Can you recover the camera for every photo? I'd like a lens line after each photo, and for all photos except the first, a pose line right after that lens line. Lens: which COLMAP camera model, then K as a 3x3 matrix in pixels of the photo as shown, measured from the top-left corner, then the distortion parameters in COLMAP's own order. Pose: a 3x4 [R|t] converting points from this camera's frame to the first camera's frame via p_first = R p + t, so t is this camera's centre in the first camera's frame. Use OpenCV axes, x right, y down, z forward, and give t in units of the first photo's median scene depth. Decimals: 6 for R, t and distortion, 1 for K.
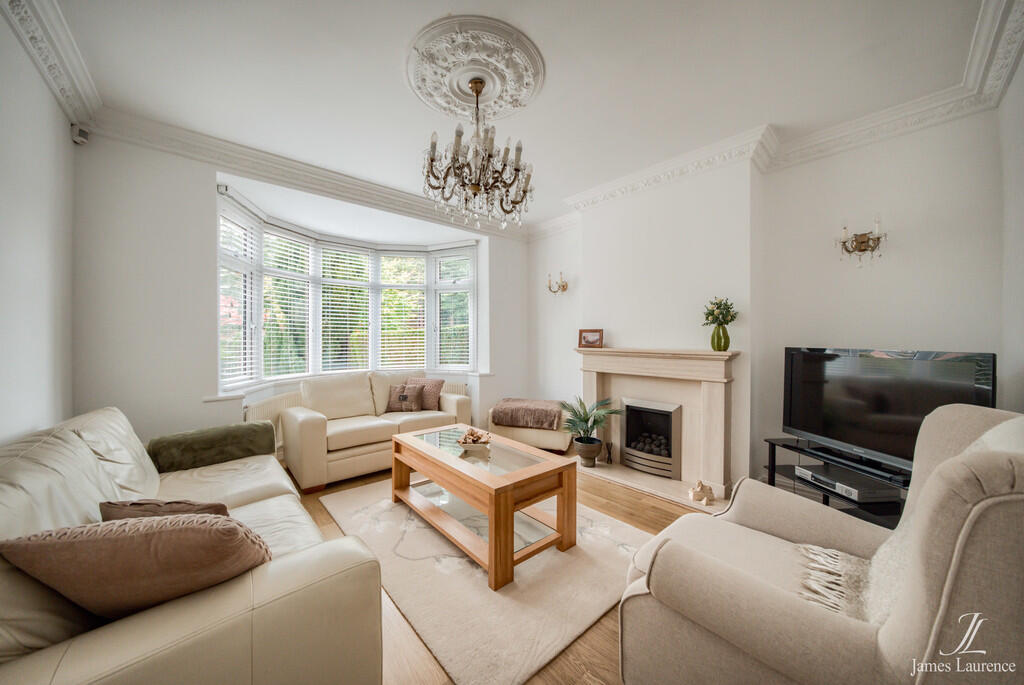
lens RADIAL K [[344.3, 0, 509.6], [0, 344.3, 339.1], [0, 0, 1]] dist [-0.000425, -0.000073]
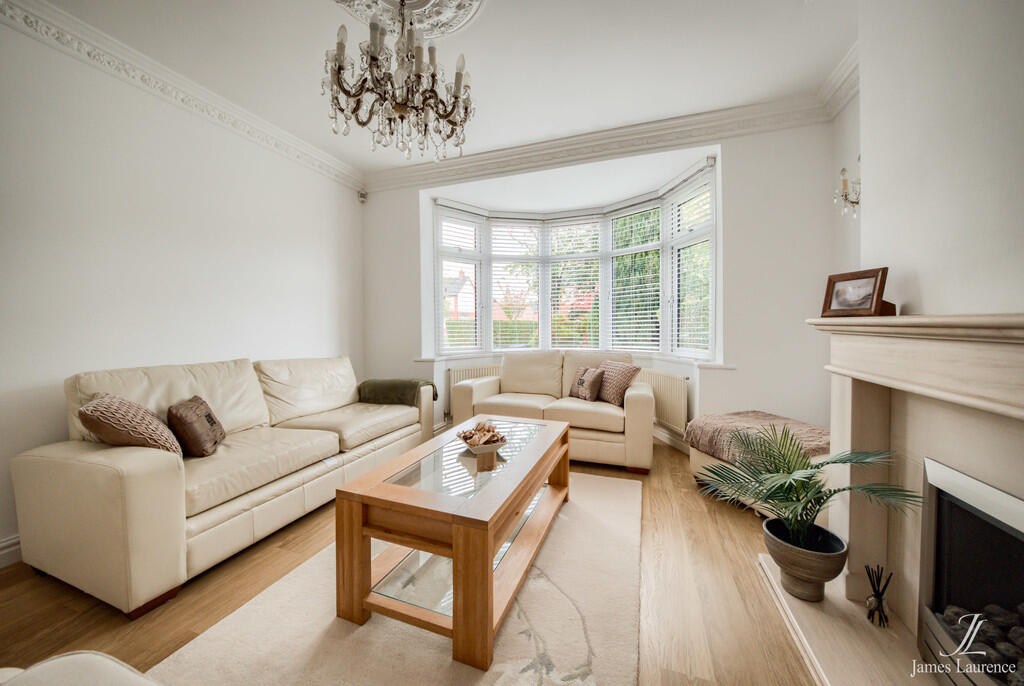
lens RADIAL K [[365.1, 0, 514.7], [0, 365.1, 329.4], [0, 0, 1]] dist [0.000019, -0.000006]
pose [[0.495904, 0.006331, -0.868354, 0.413401], [0.010083, 0.999864, 0.013048, 0.029111], [0.868319, -0.015226, 0.495773, 0.445261]]
